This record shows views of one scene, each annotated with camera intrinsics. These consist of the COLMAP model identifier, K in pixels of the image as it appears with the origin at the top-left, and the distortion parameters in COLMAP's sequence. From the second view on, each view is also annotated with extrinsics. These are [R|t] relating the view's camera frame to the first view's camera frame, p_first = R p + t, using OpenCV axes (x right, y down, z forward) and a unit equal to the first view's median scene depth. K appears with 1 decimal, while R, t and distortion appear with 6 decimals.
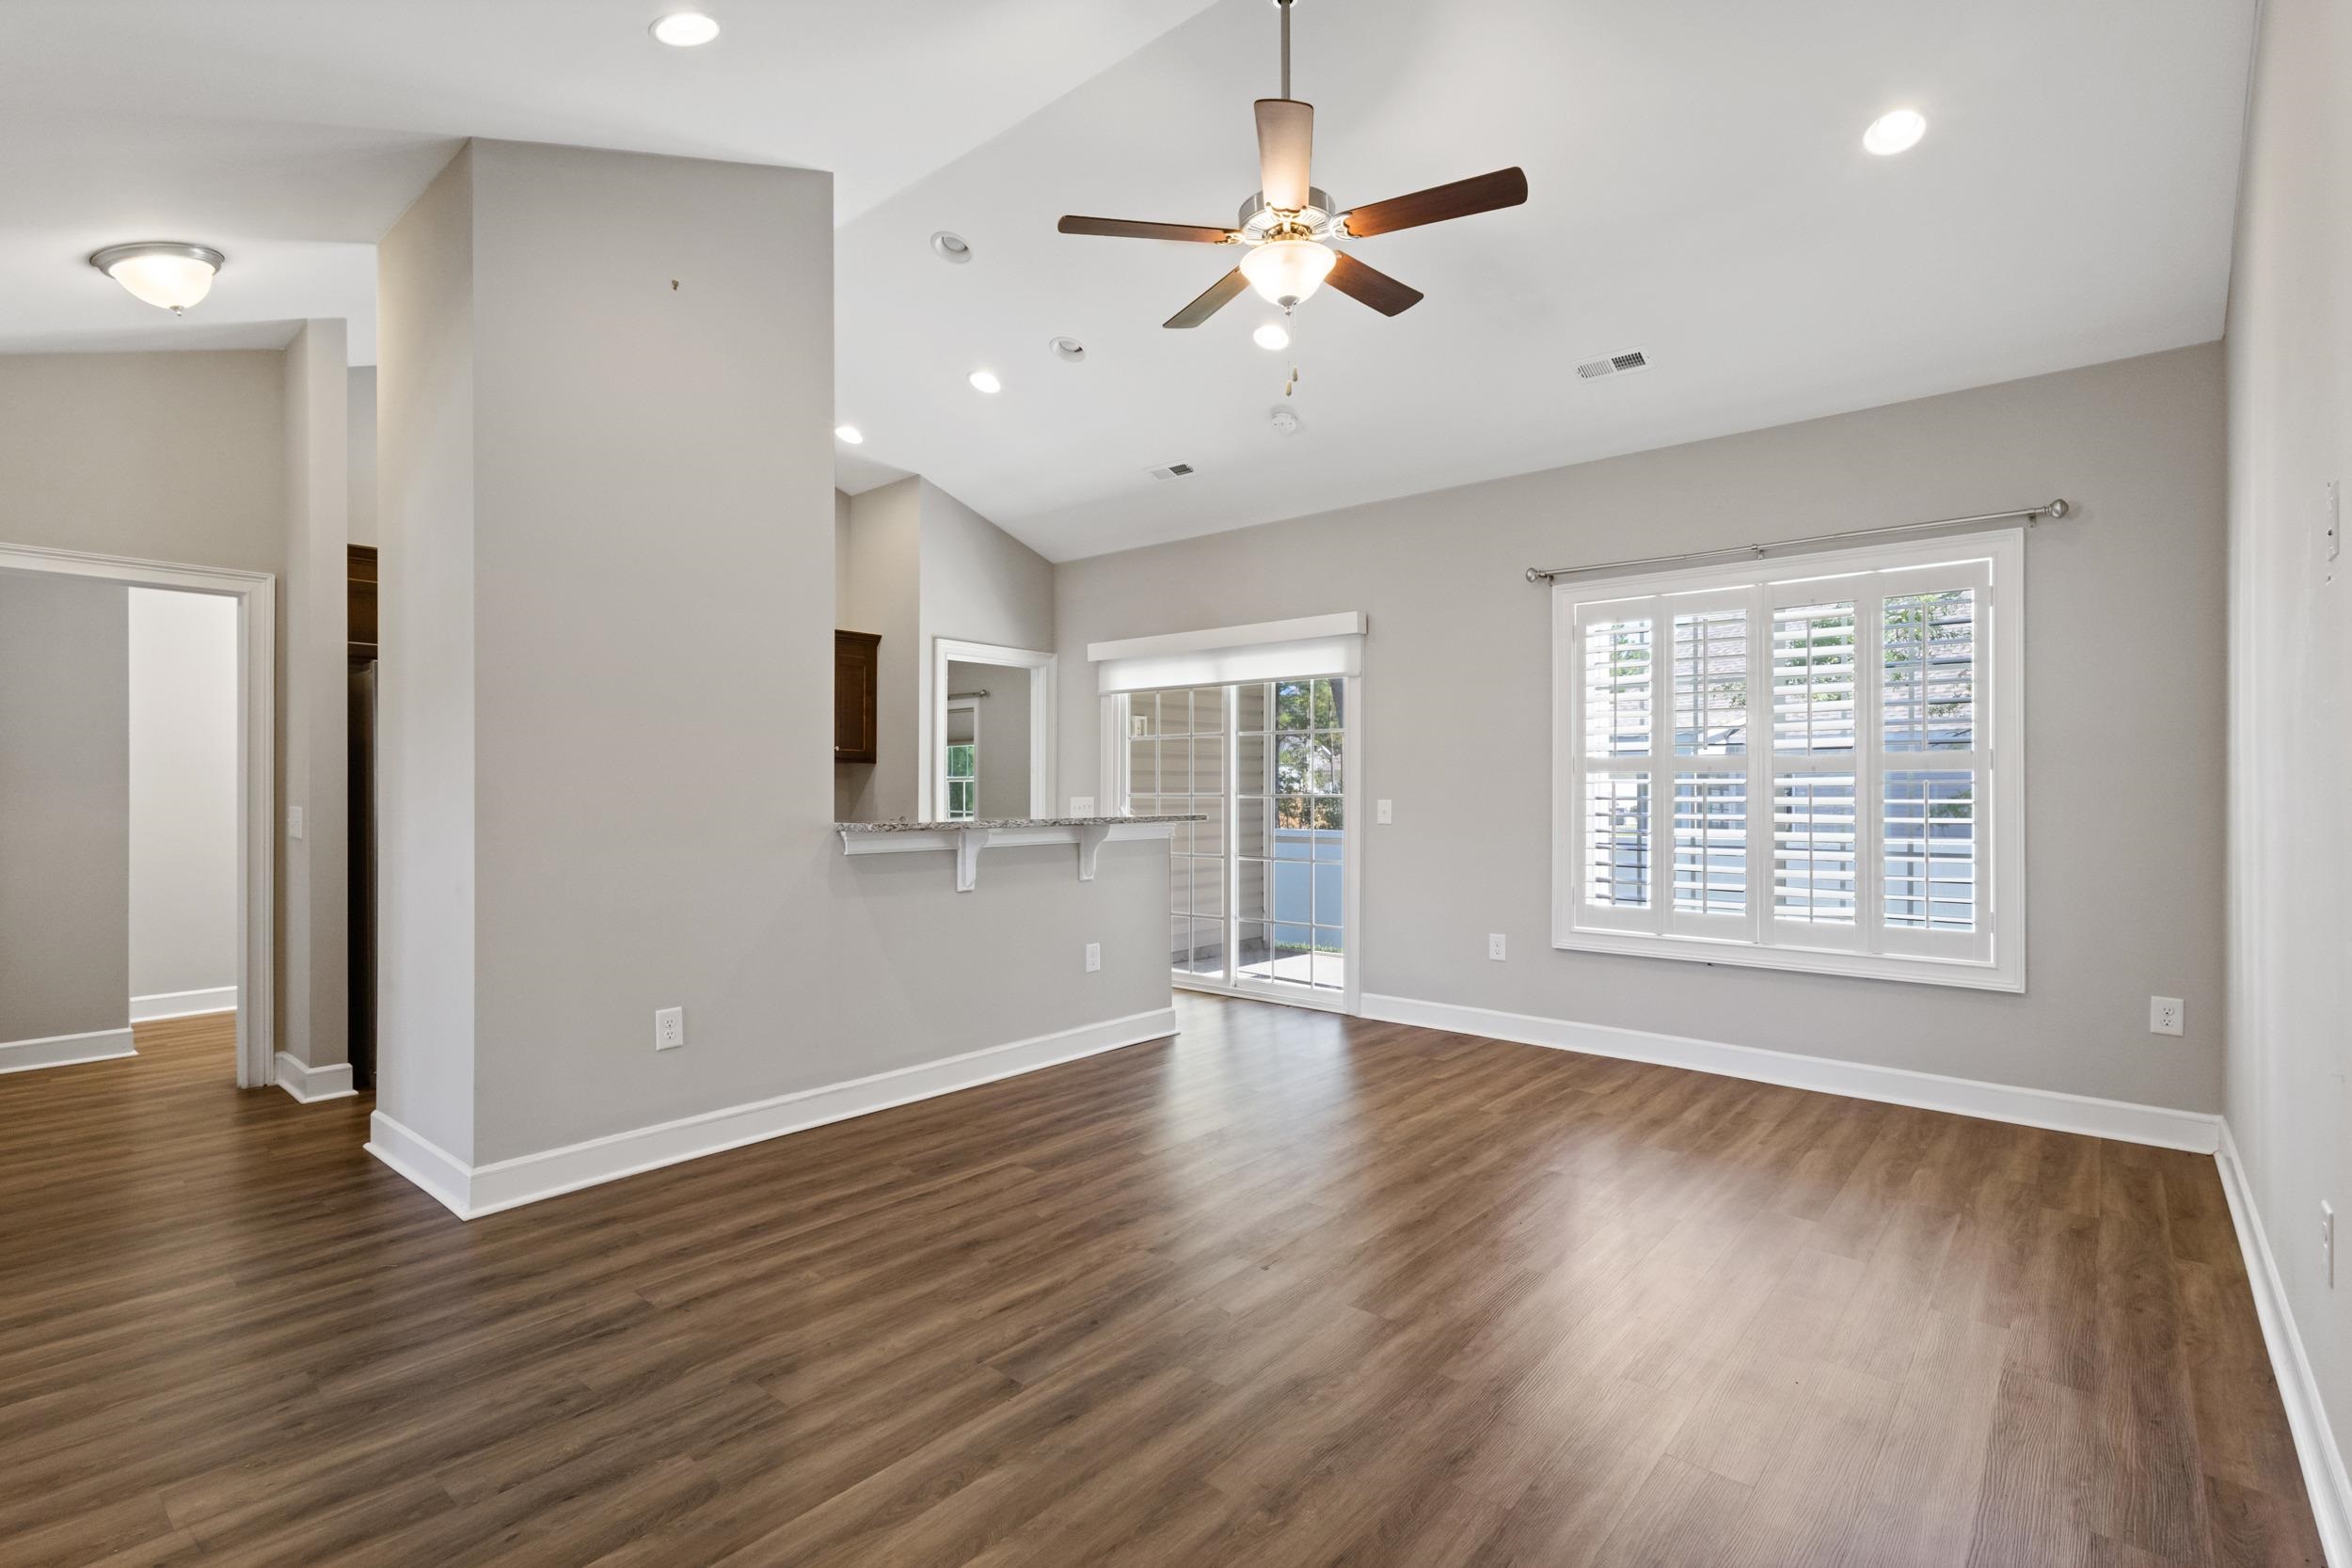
lens RADIAL K [[1104.3, 0, 1161.3], [0, 1104.3, 786.3], [0, 0, 1]] dist [-0.003174, 0.007265]
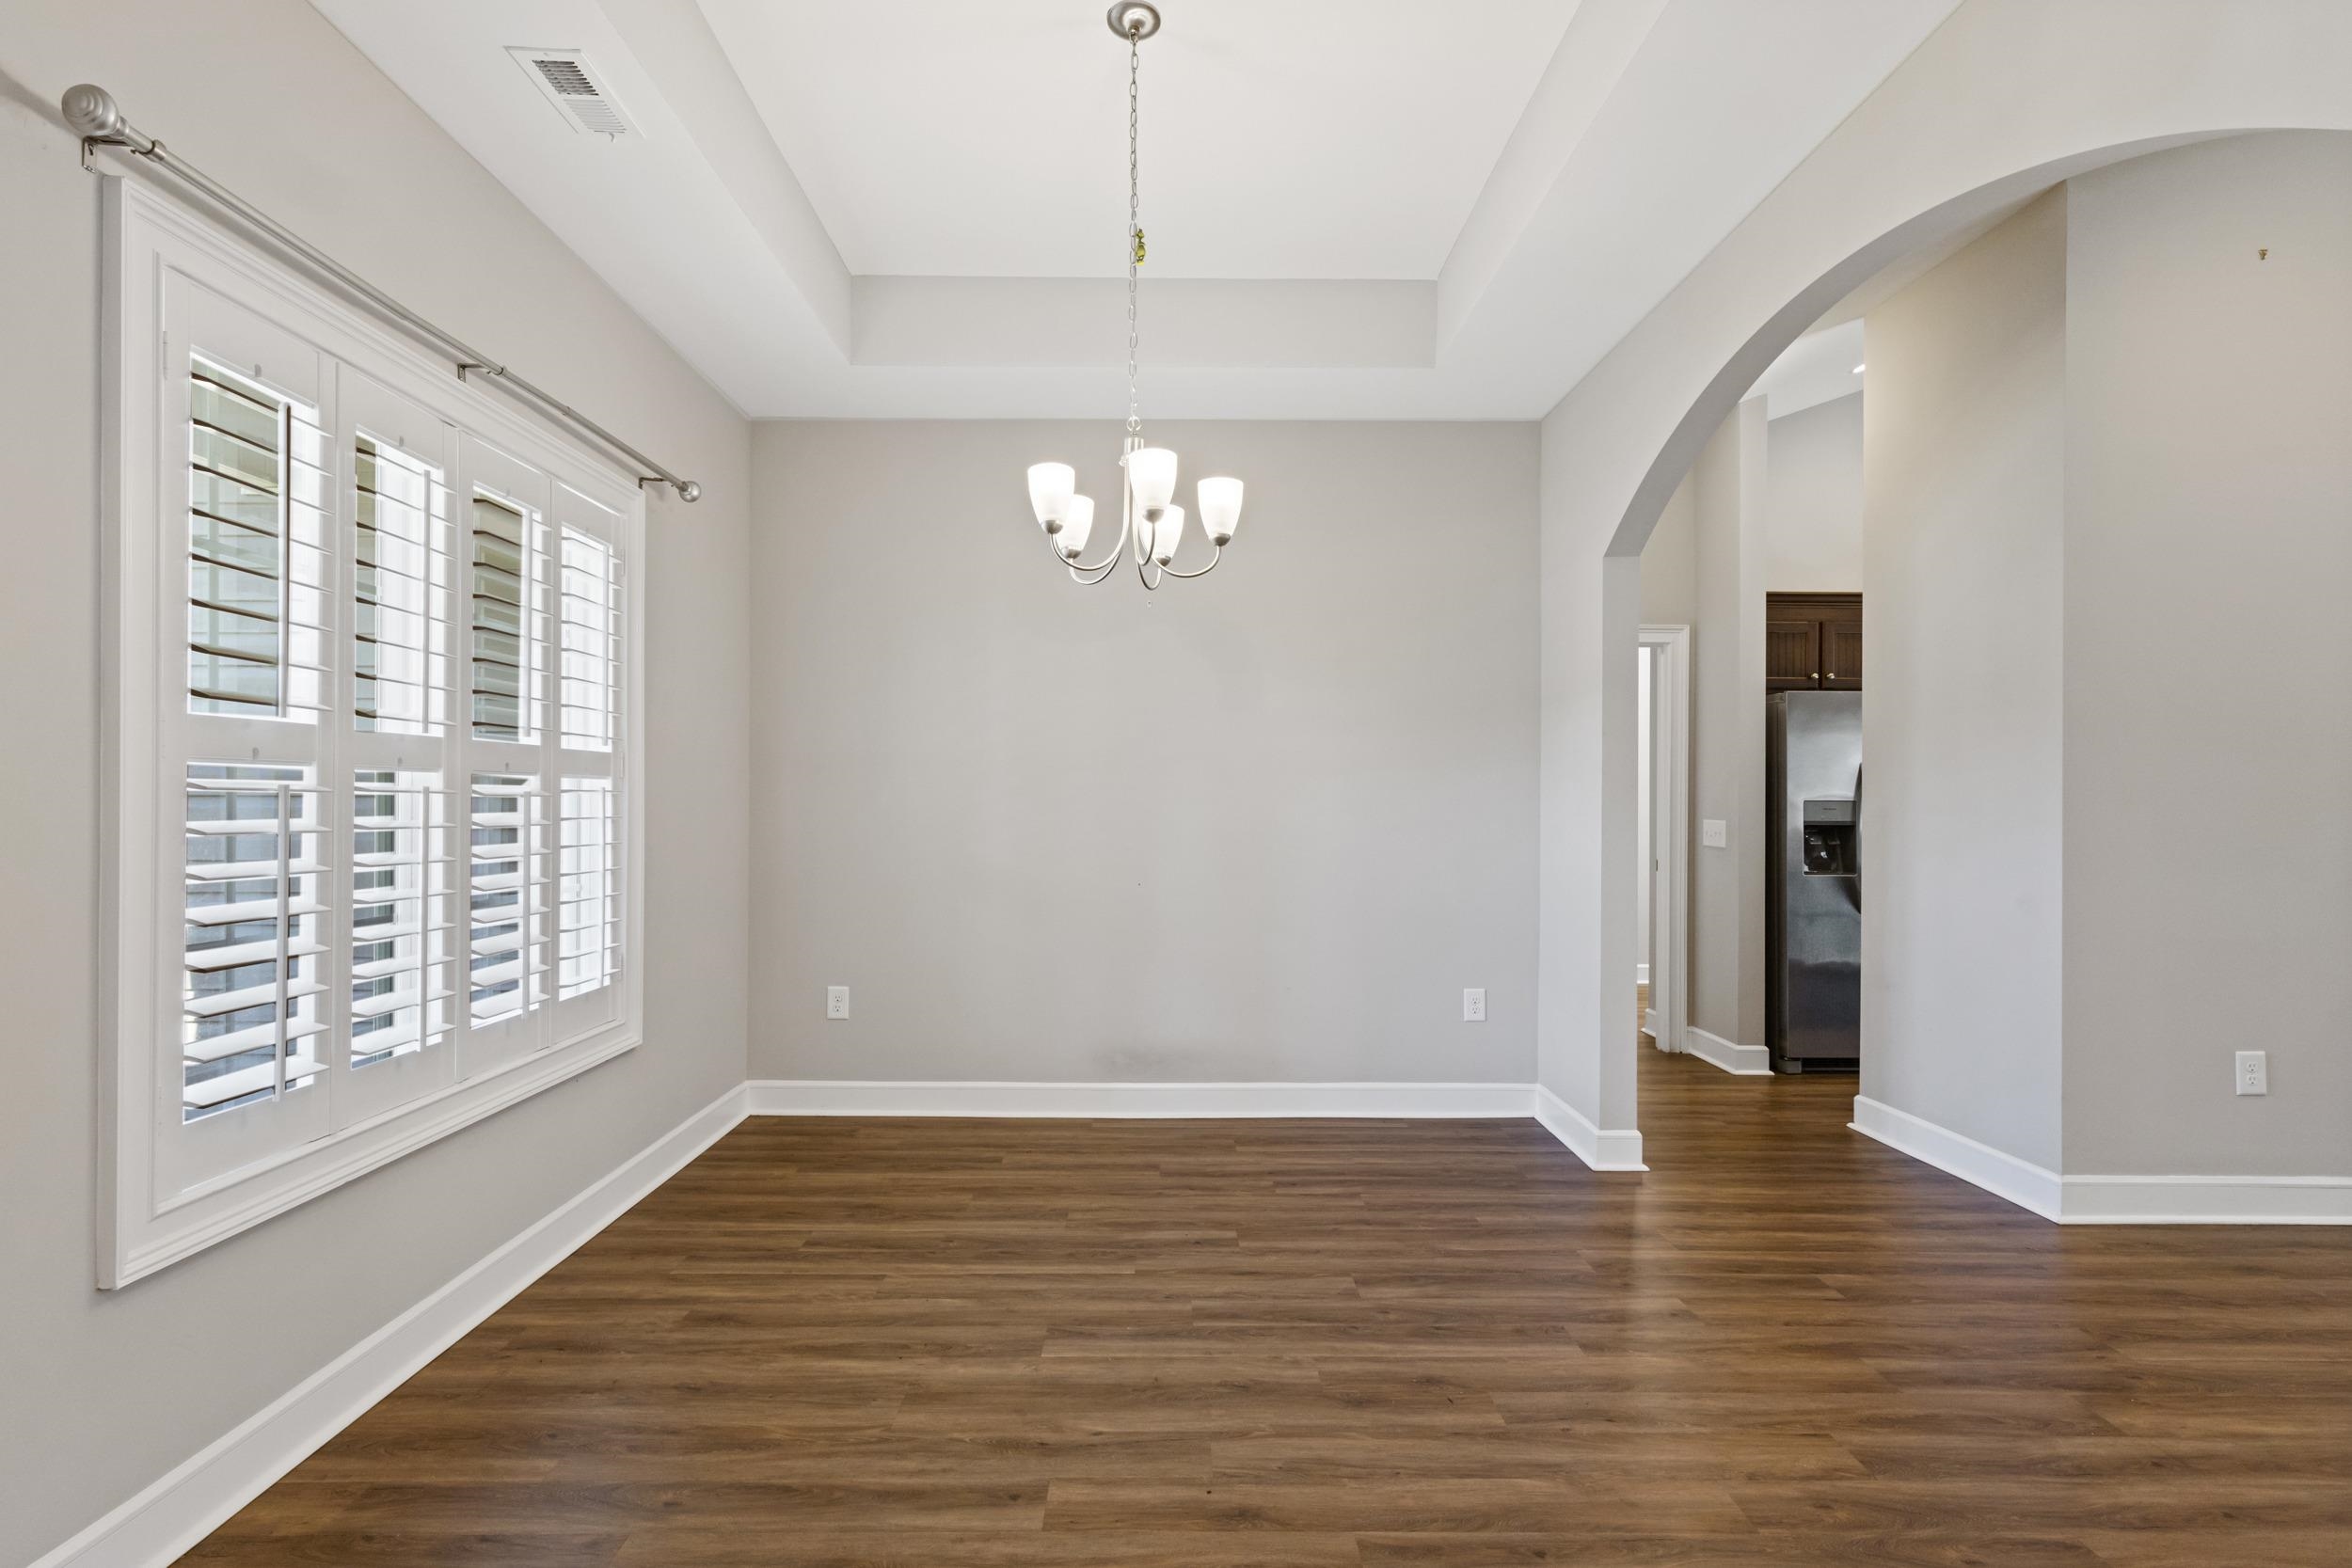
lens RADIAL K [[1123.2, 0, 1163.3], [0, 1123.2, 797.7], [0, 0, 1]] dist [0.005215, 0.001552]
pose [[0.658203, 0.002876, -0.752835, -0.287654], [-0.006198, 0.999980, -0.001599, -0.000915], [0.752815, 0.005719, 0.658207, -0.251200]]
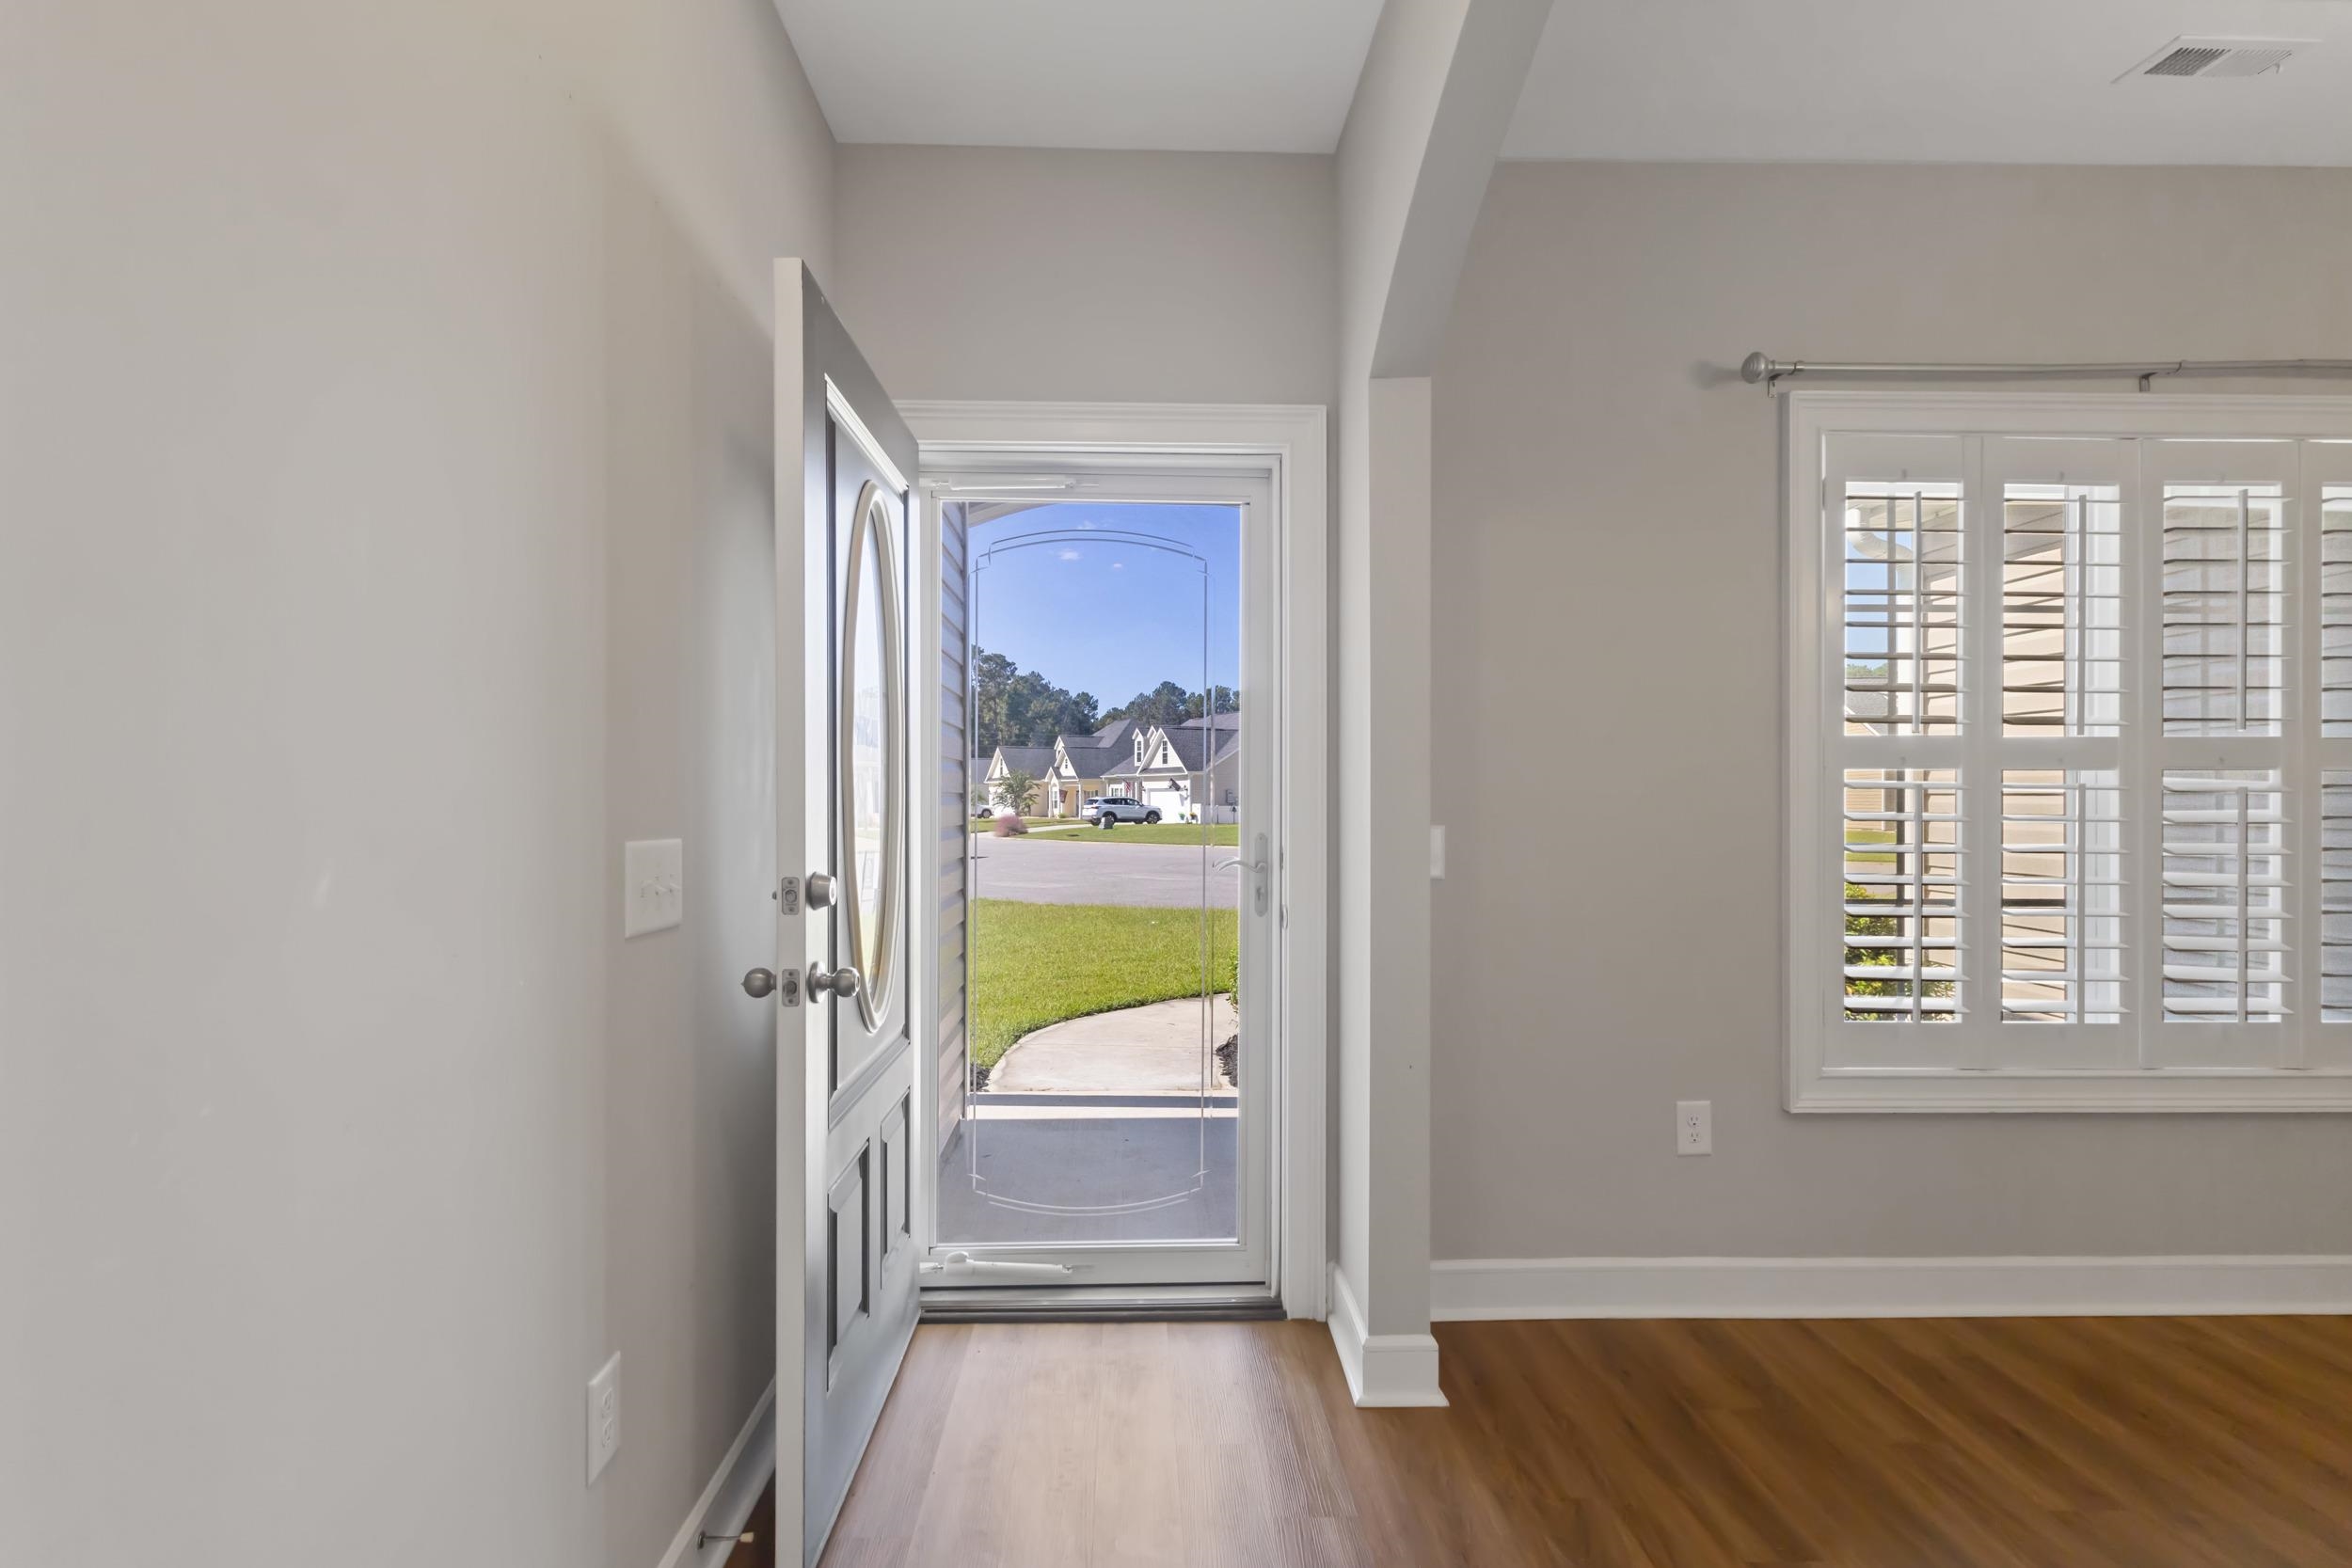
lens RADIAL K [[1108.5, 0, 1153.9], [0, 1108.5, 797.7], [0, 0, 1]] dist [0.001802, 0.000352]
pose [[-0.744217, -0.000551, -0.667937, -0.164470], [-0.001876, 0.999997, 0.001265, 0.003230], [0.667935, 0.002195, -0.744217, -0.038469]]
